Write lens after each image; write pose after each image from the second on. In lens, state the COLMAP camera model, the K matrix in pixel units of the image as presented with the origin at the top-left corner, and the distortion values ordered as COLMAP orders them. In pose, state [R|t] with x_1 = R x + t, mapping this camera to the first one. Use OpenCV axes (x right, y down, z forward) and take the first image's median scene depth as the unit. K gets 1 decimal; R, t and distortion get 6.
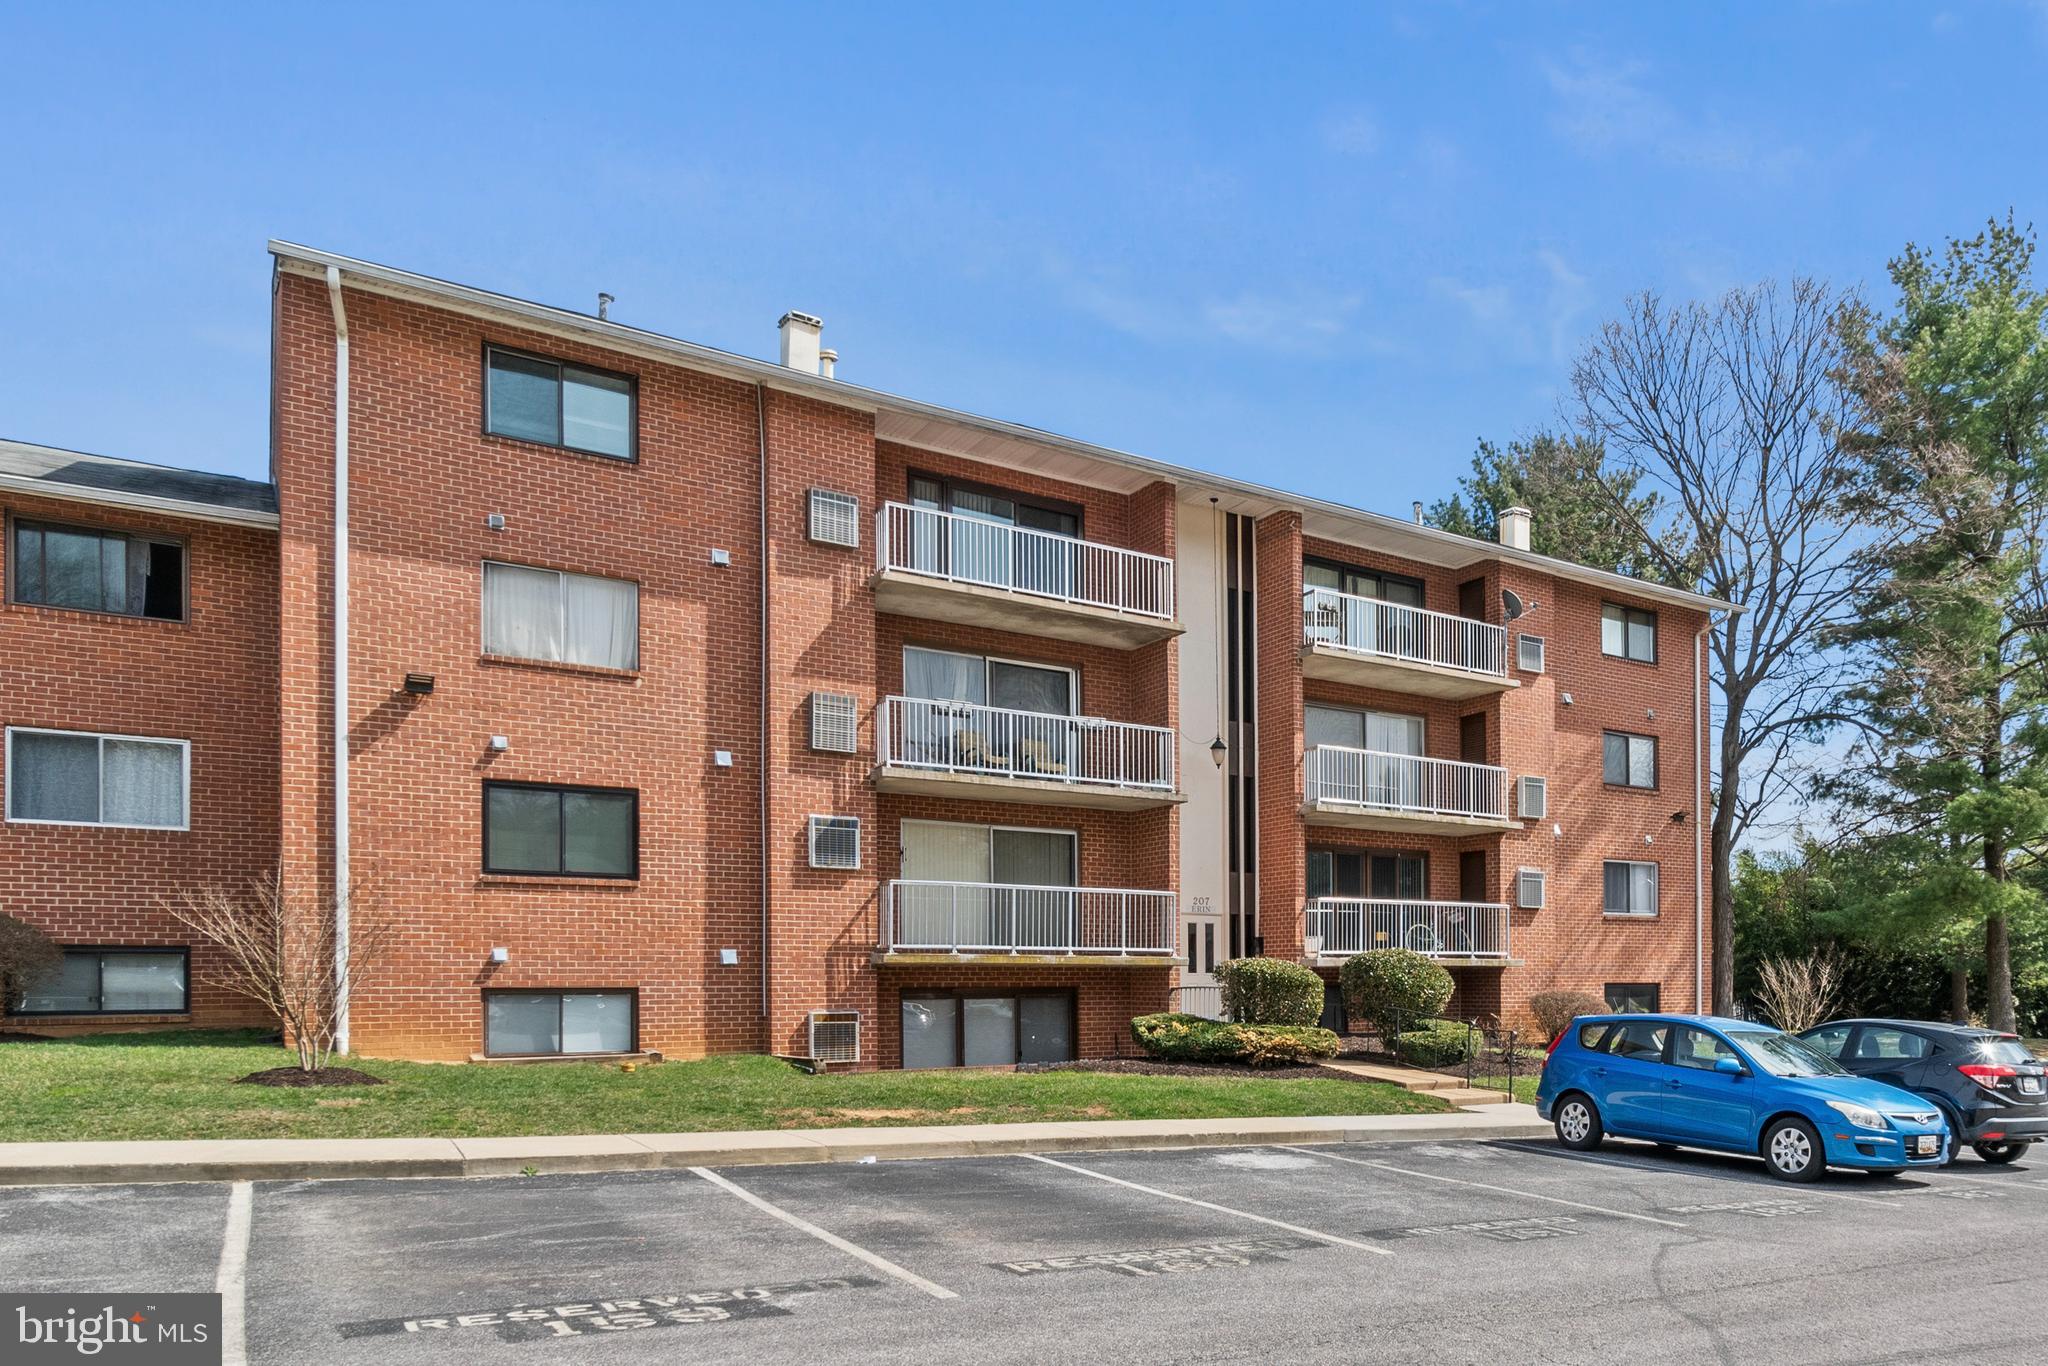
lens RADIAL K [[889.0, 0, 1020.6], [0, 889.0, 676.5], [0, 0, 1]] dist [-0.000283, -0.004136]
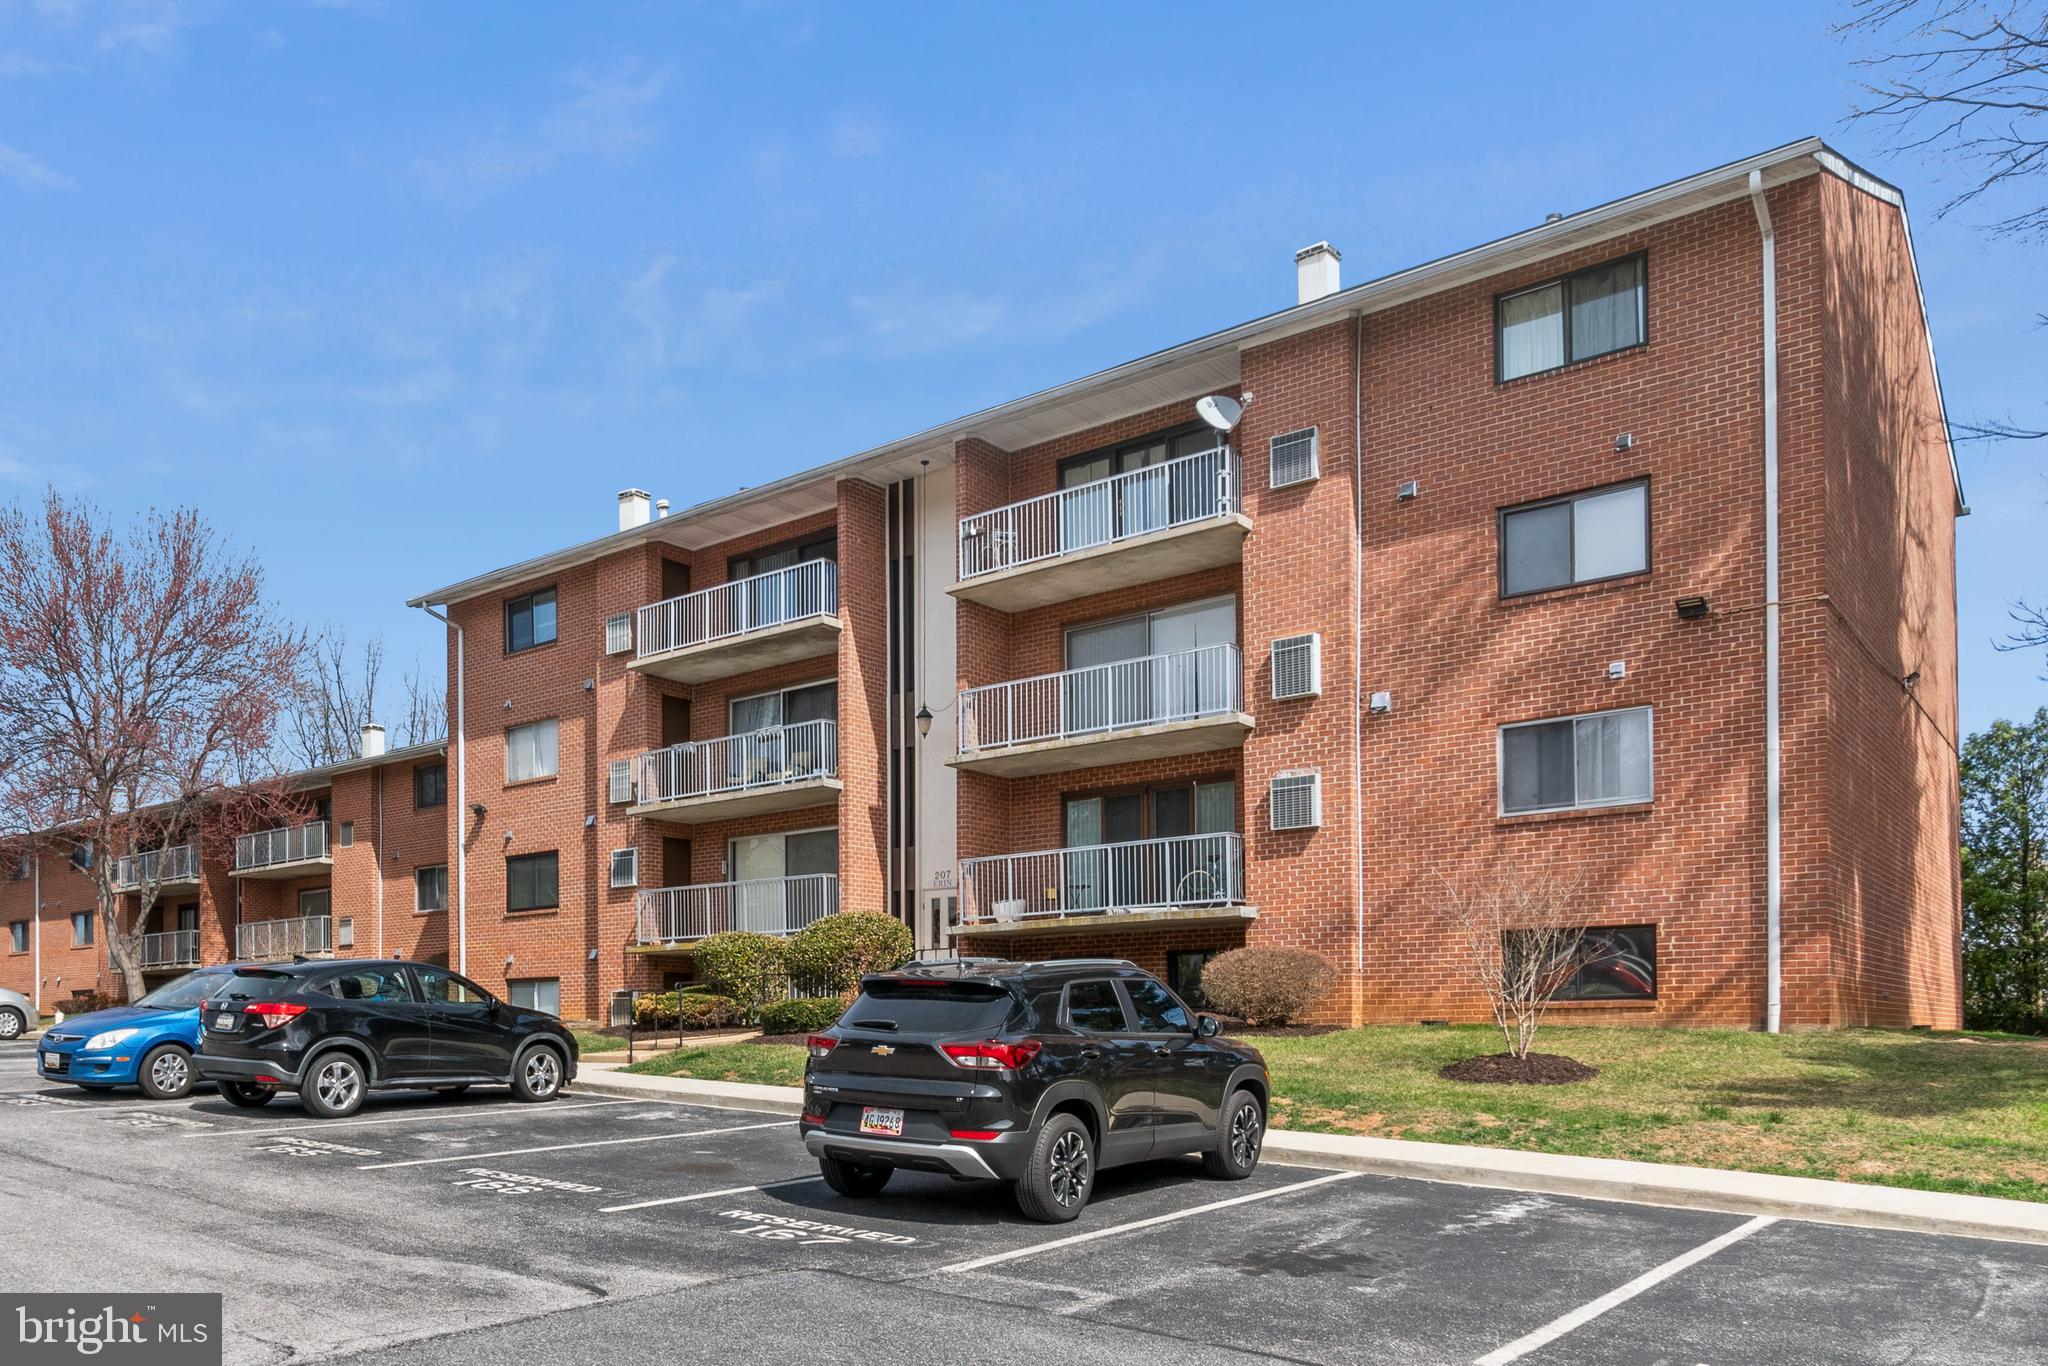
lens RADIAL K [[952.0, 0, 1031.4], [0, 952.0, 686.9], [0, 0, 1]] dist [-0.003067, -0.000926]
pose [[0.646621, -0.246752, -0.721800, 1.255447], [0.277098, 0.957579, -0.079117, 0.193587], [0.710703, -0.148851, 0.687565, 0.431342]]
